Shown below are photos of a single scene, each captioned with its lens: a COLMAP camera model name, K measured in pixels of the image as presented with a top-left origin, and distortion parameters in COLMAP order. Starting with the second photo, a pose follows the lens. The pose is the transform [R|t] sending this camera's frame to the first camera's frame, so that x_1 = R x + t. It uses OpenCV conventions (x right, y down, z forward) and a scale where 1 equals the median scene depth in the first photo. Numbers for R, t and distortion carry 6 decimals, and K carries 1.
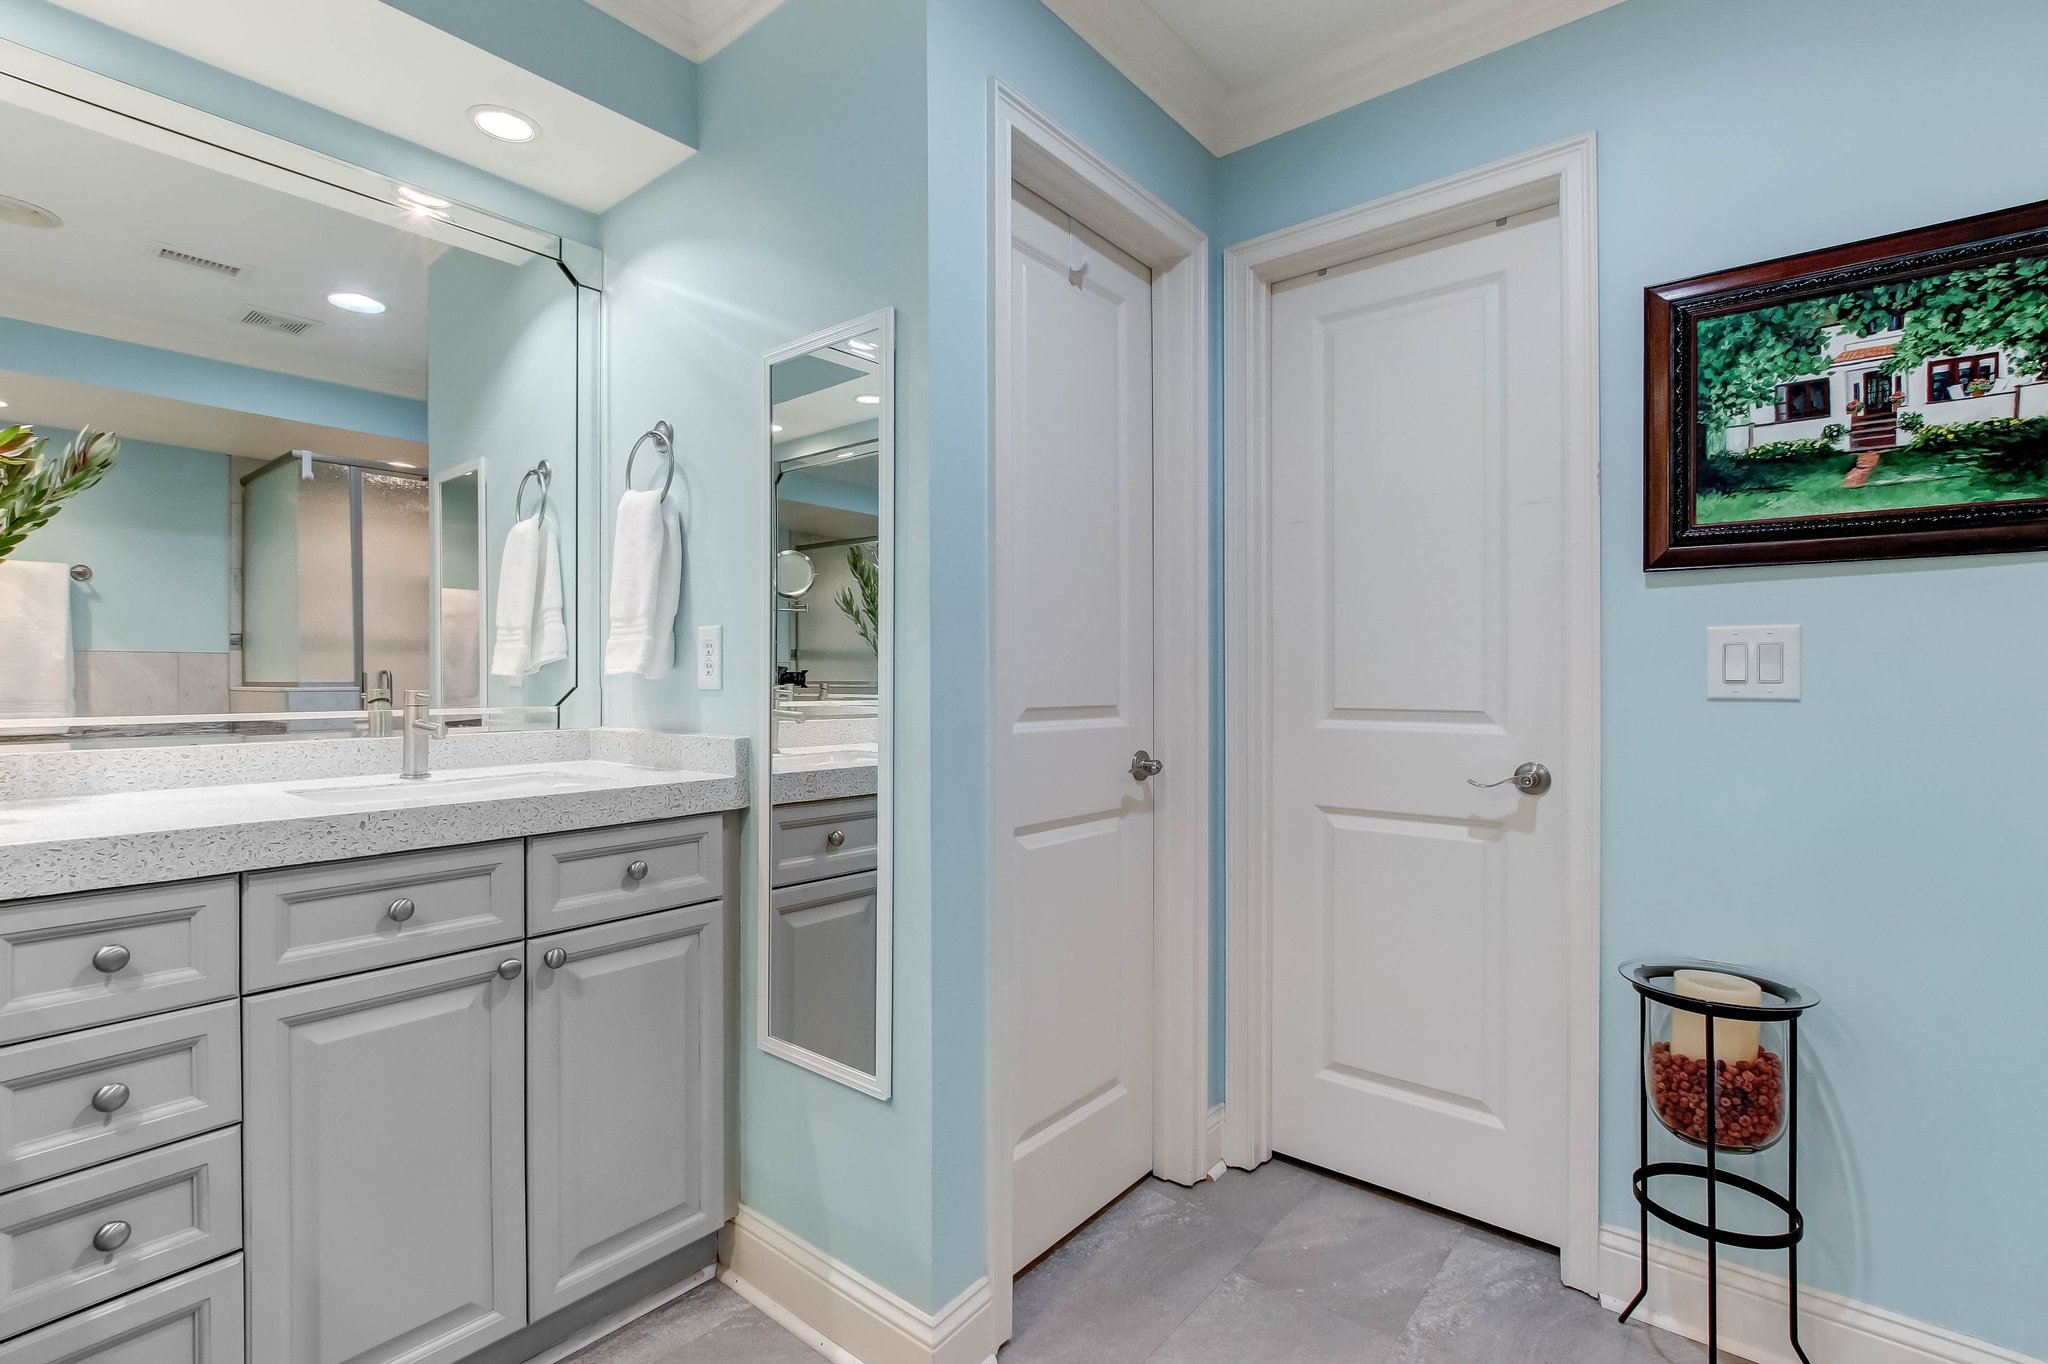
lens RADIAL K [[947.3, 0, 1005.2], [0, 947.3, 671.3], [0, 0, 1]] dist [-0.004133, 0.000270]
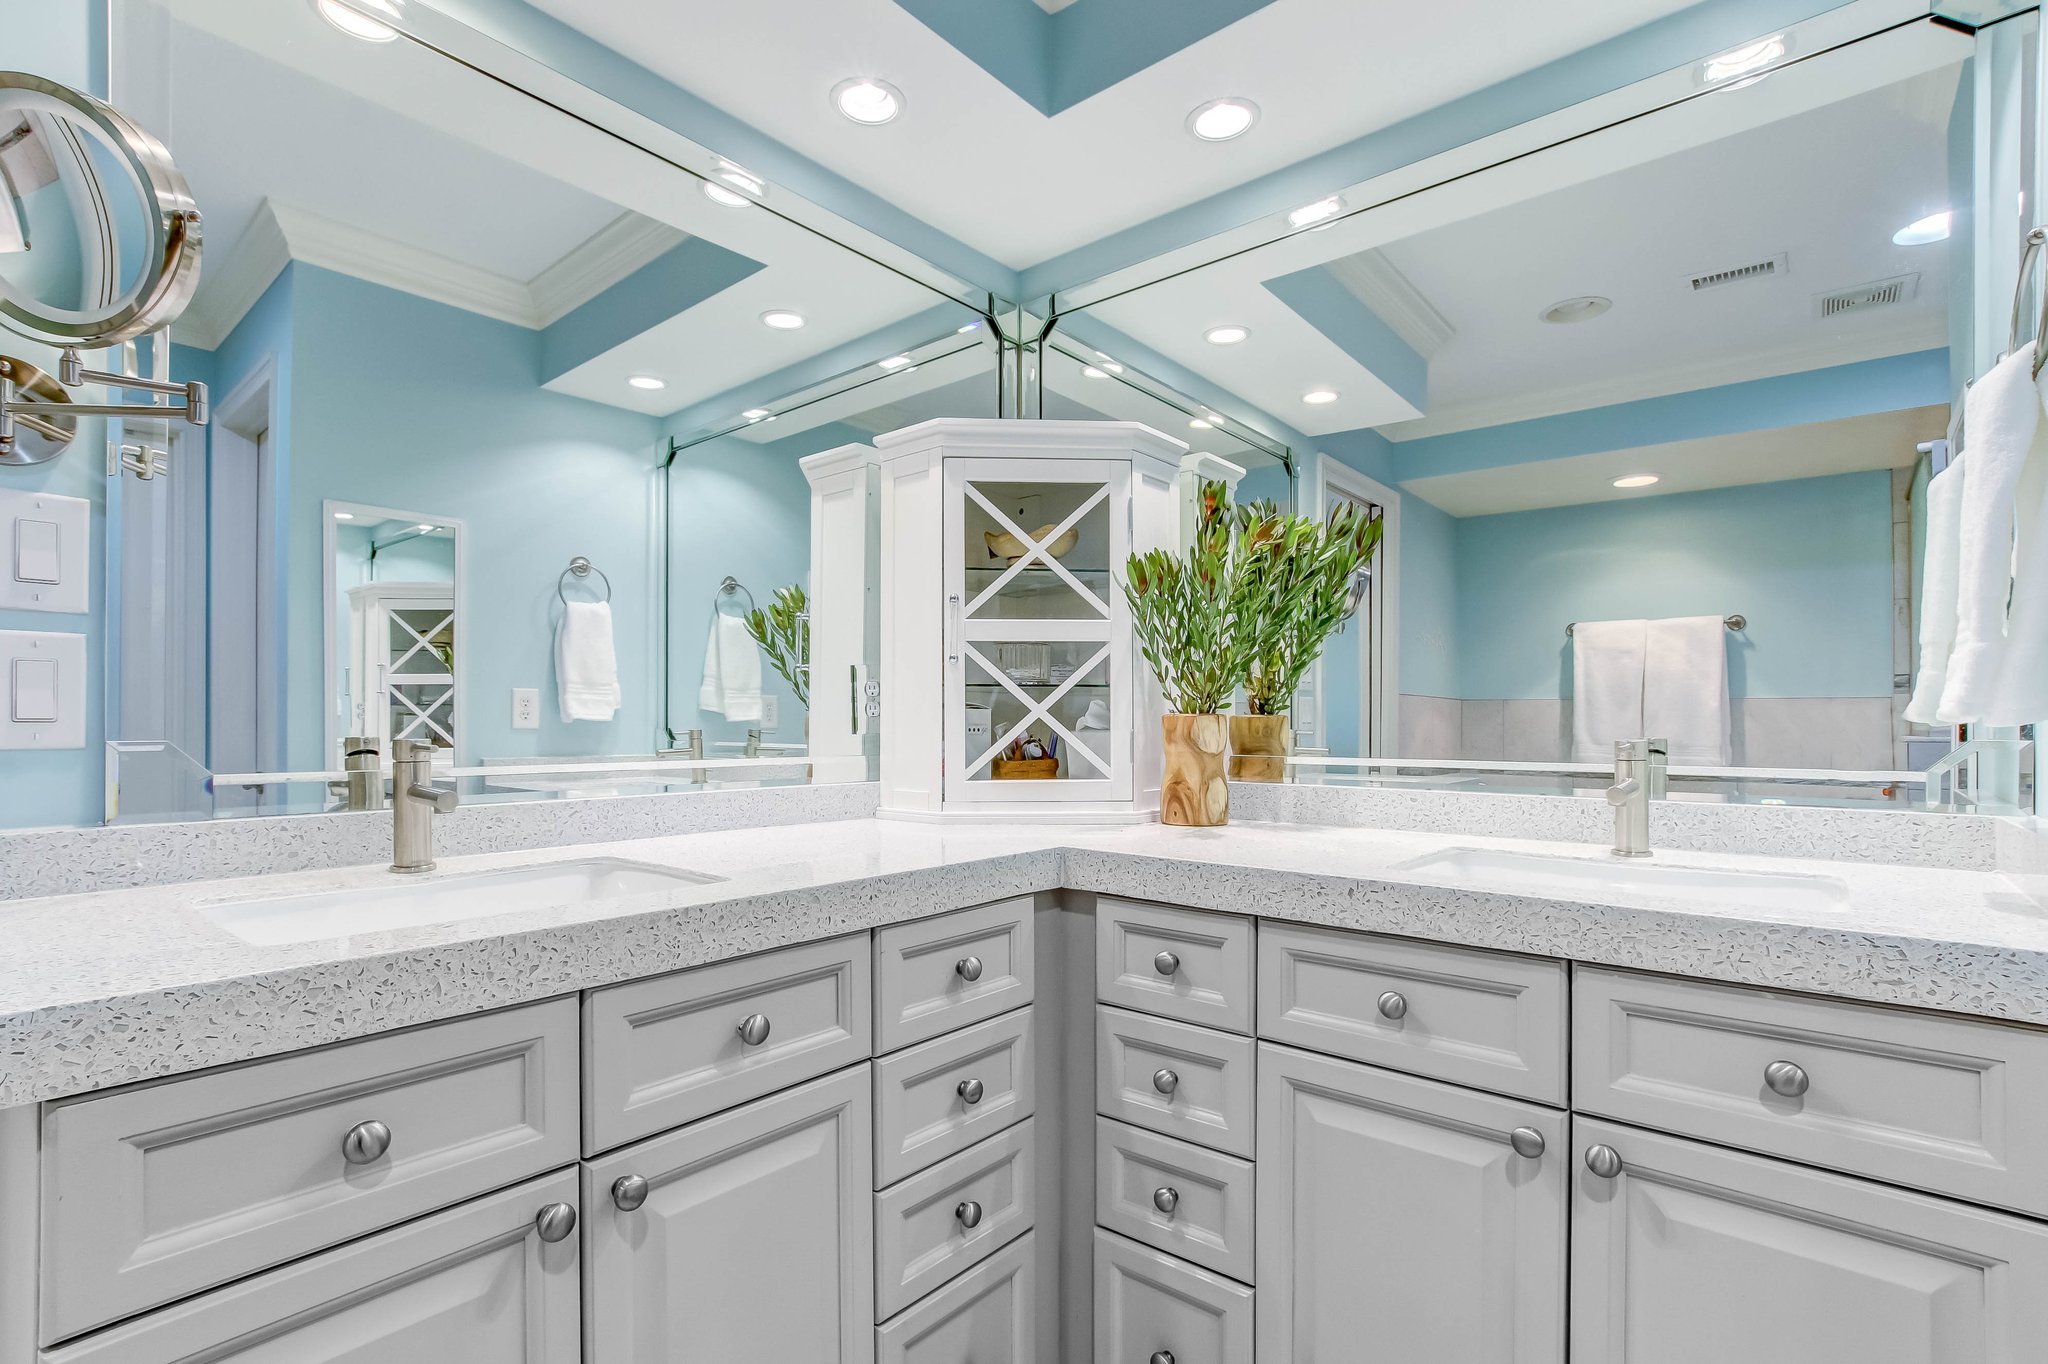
lens RADIAL K [[959.2, 0, 1004.5], [0, 959.2, 721.6], [0, 0, 1]] dist [-0.017633, 0.000610]
pose [[-0.019836, -0.001110, -0.999803, 0.172842], [0.003192, 0.999994, -0.001174, 0.005310], [0.999798, -0.003215, -0.019833, 0.597594]]
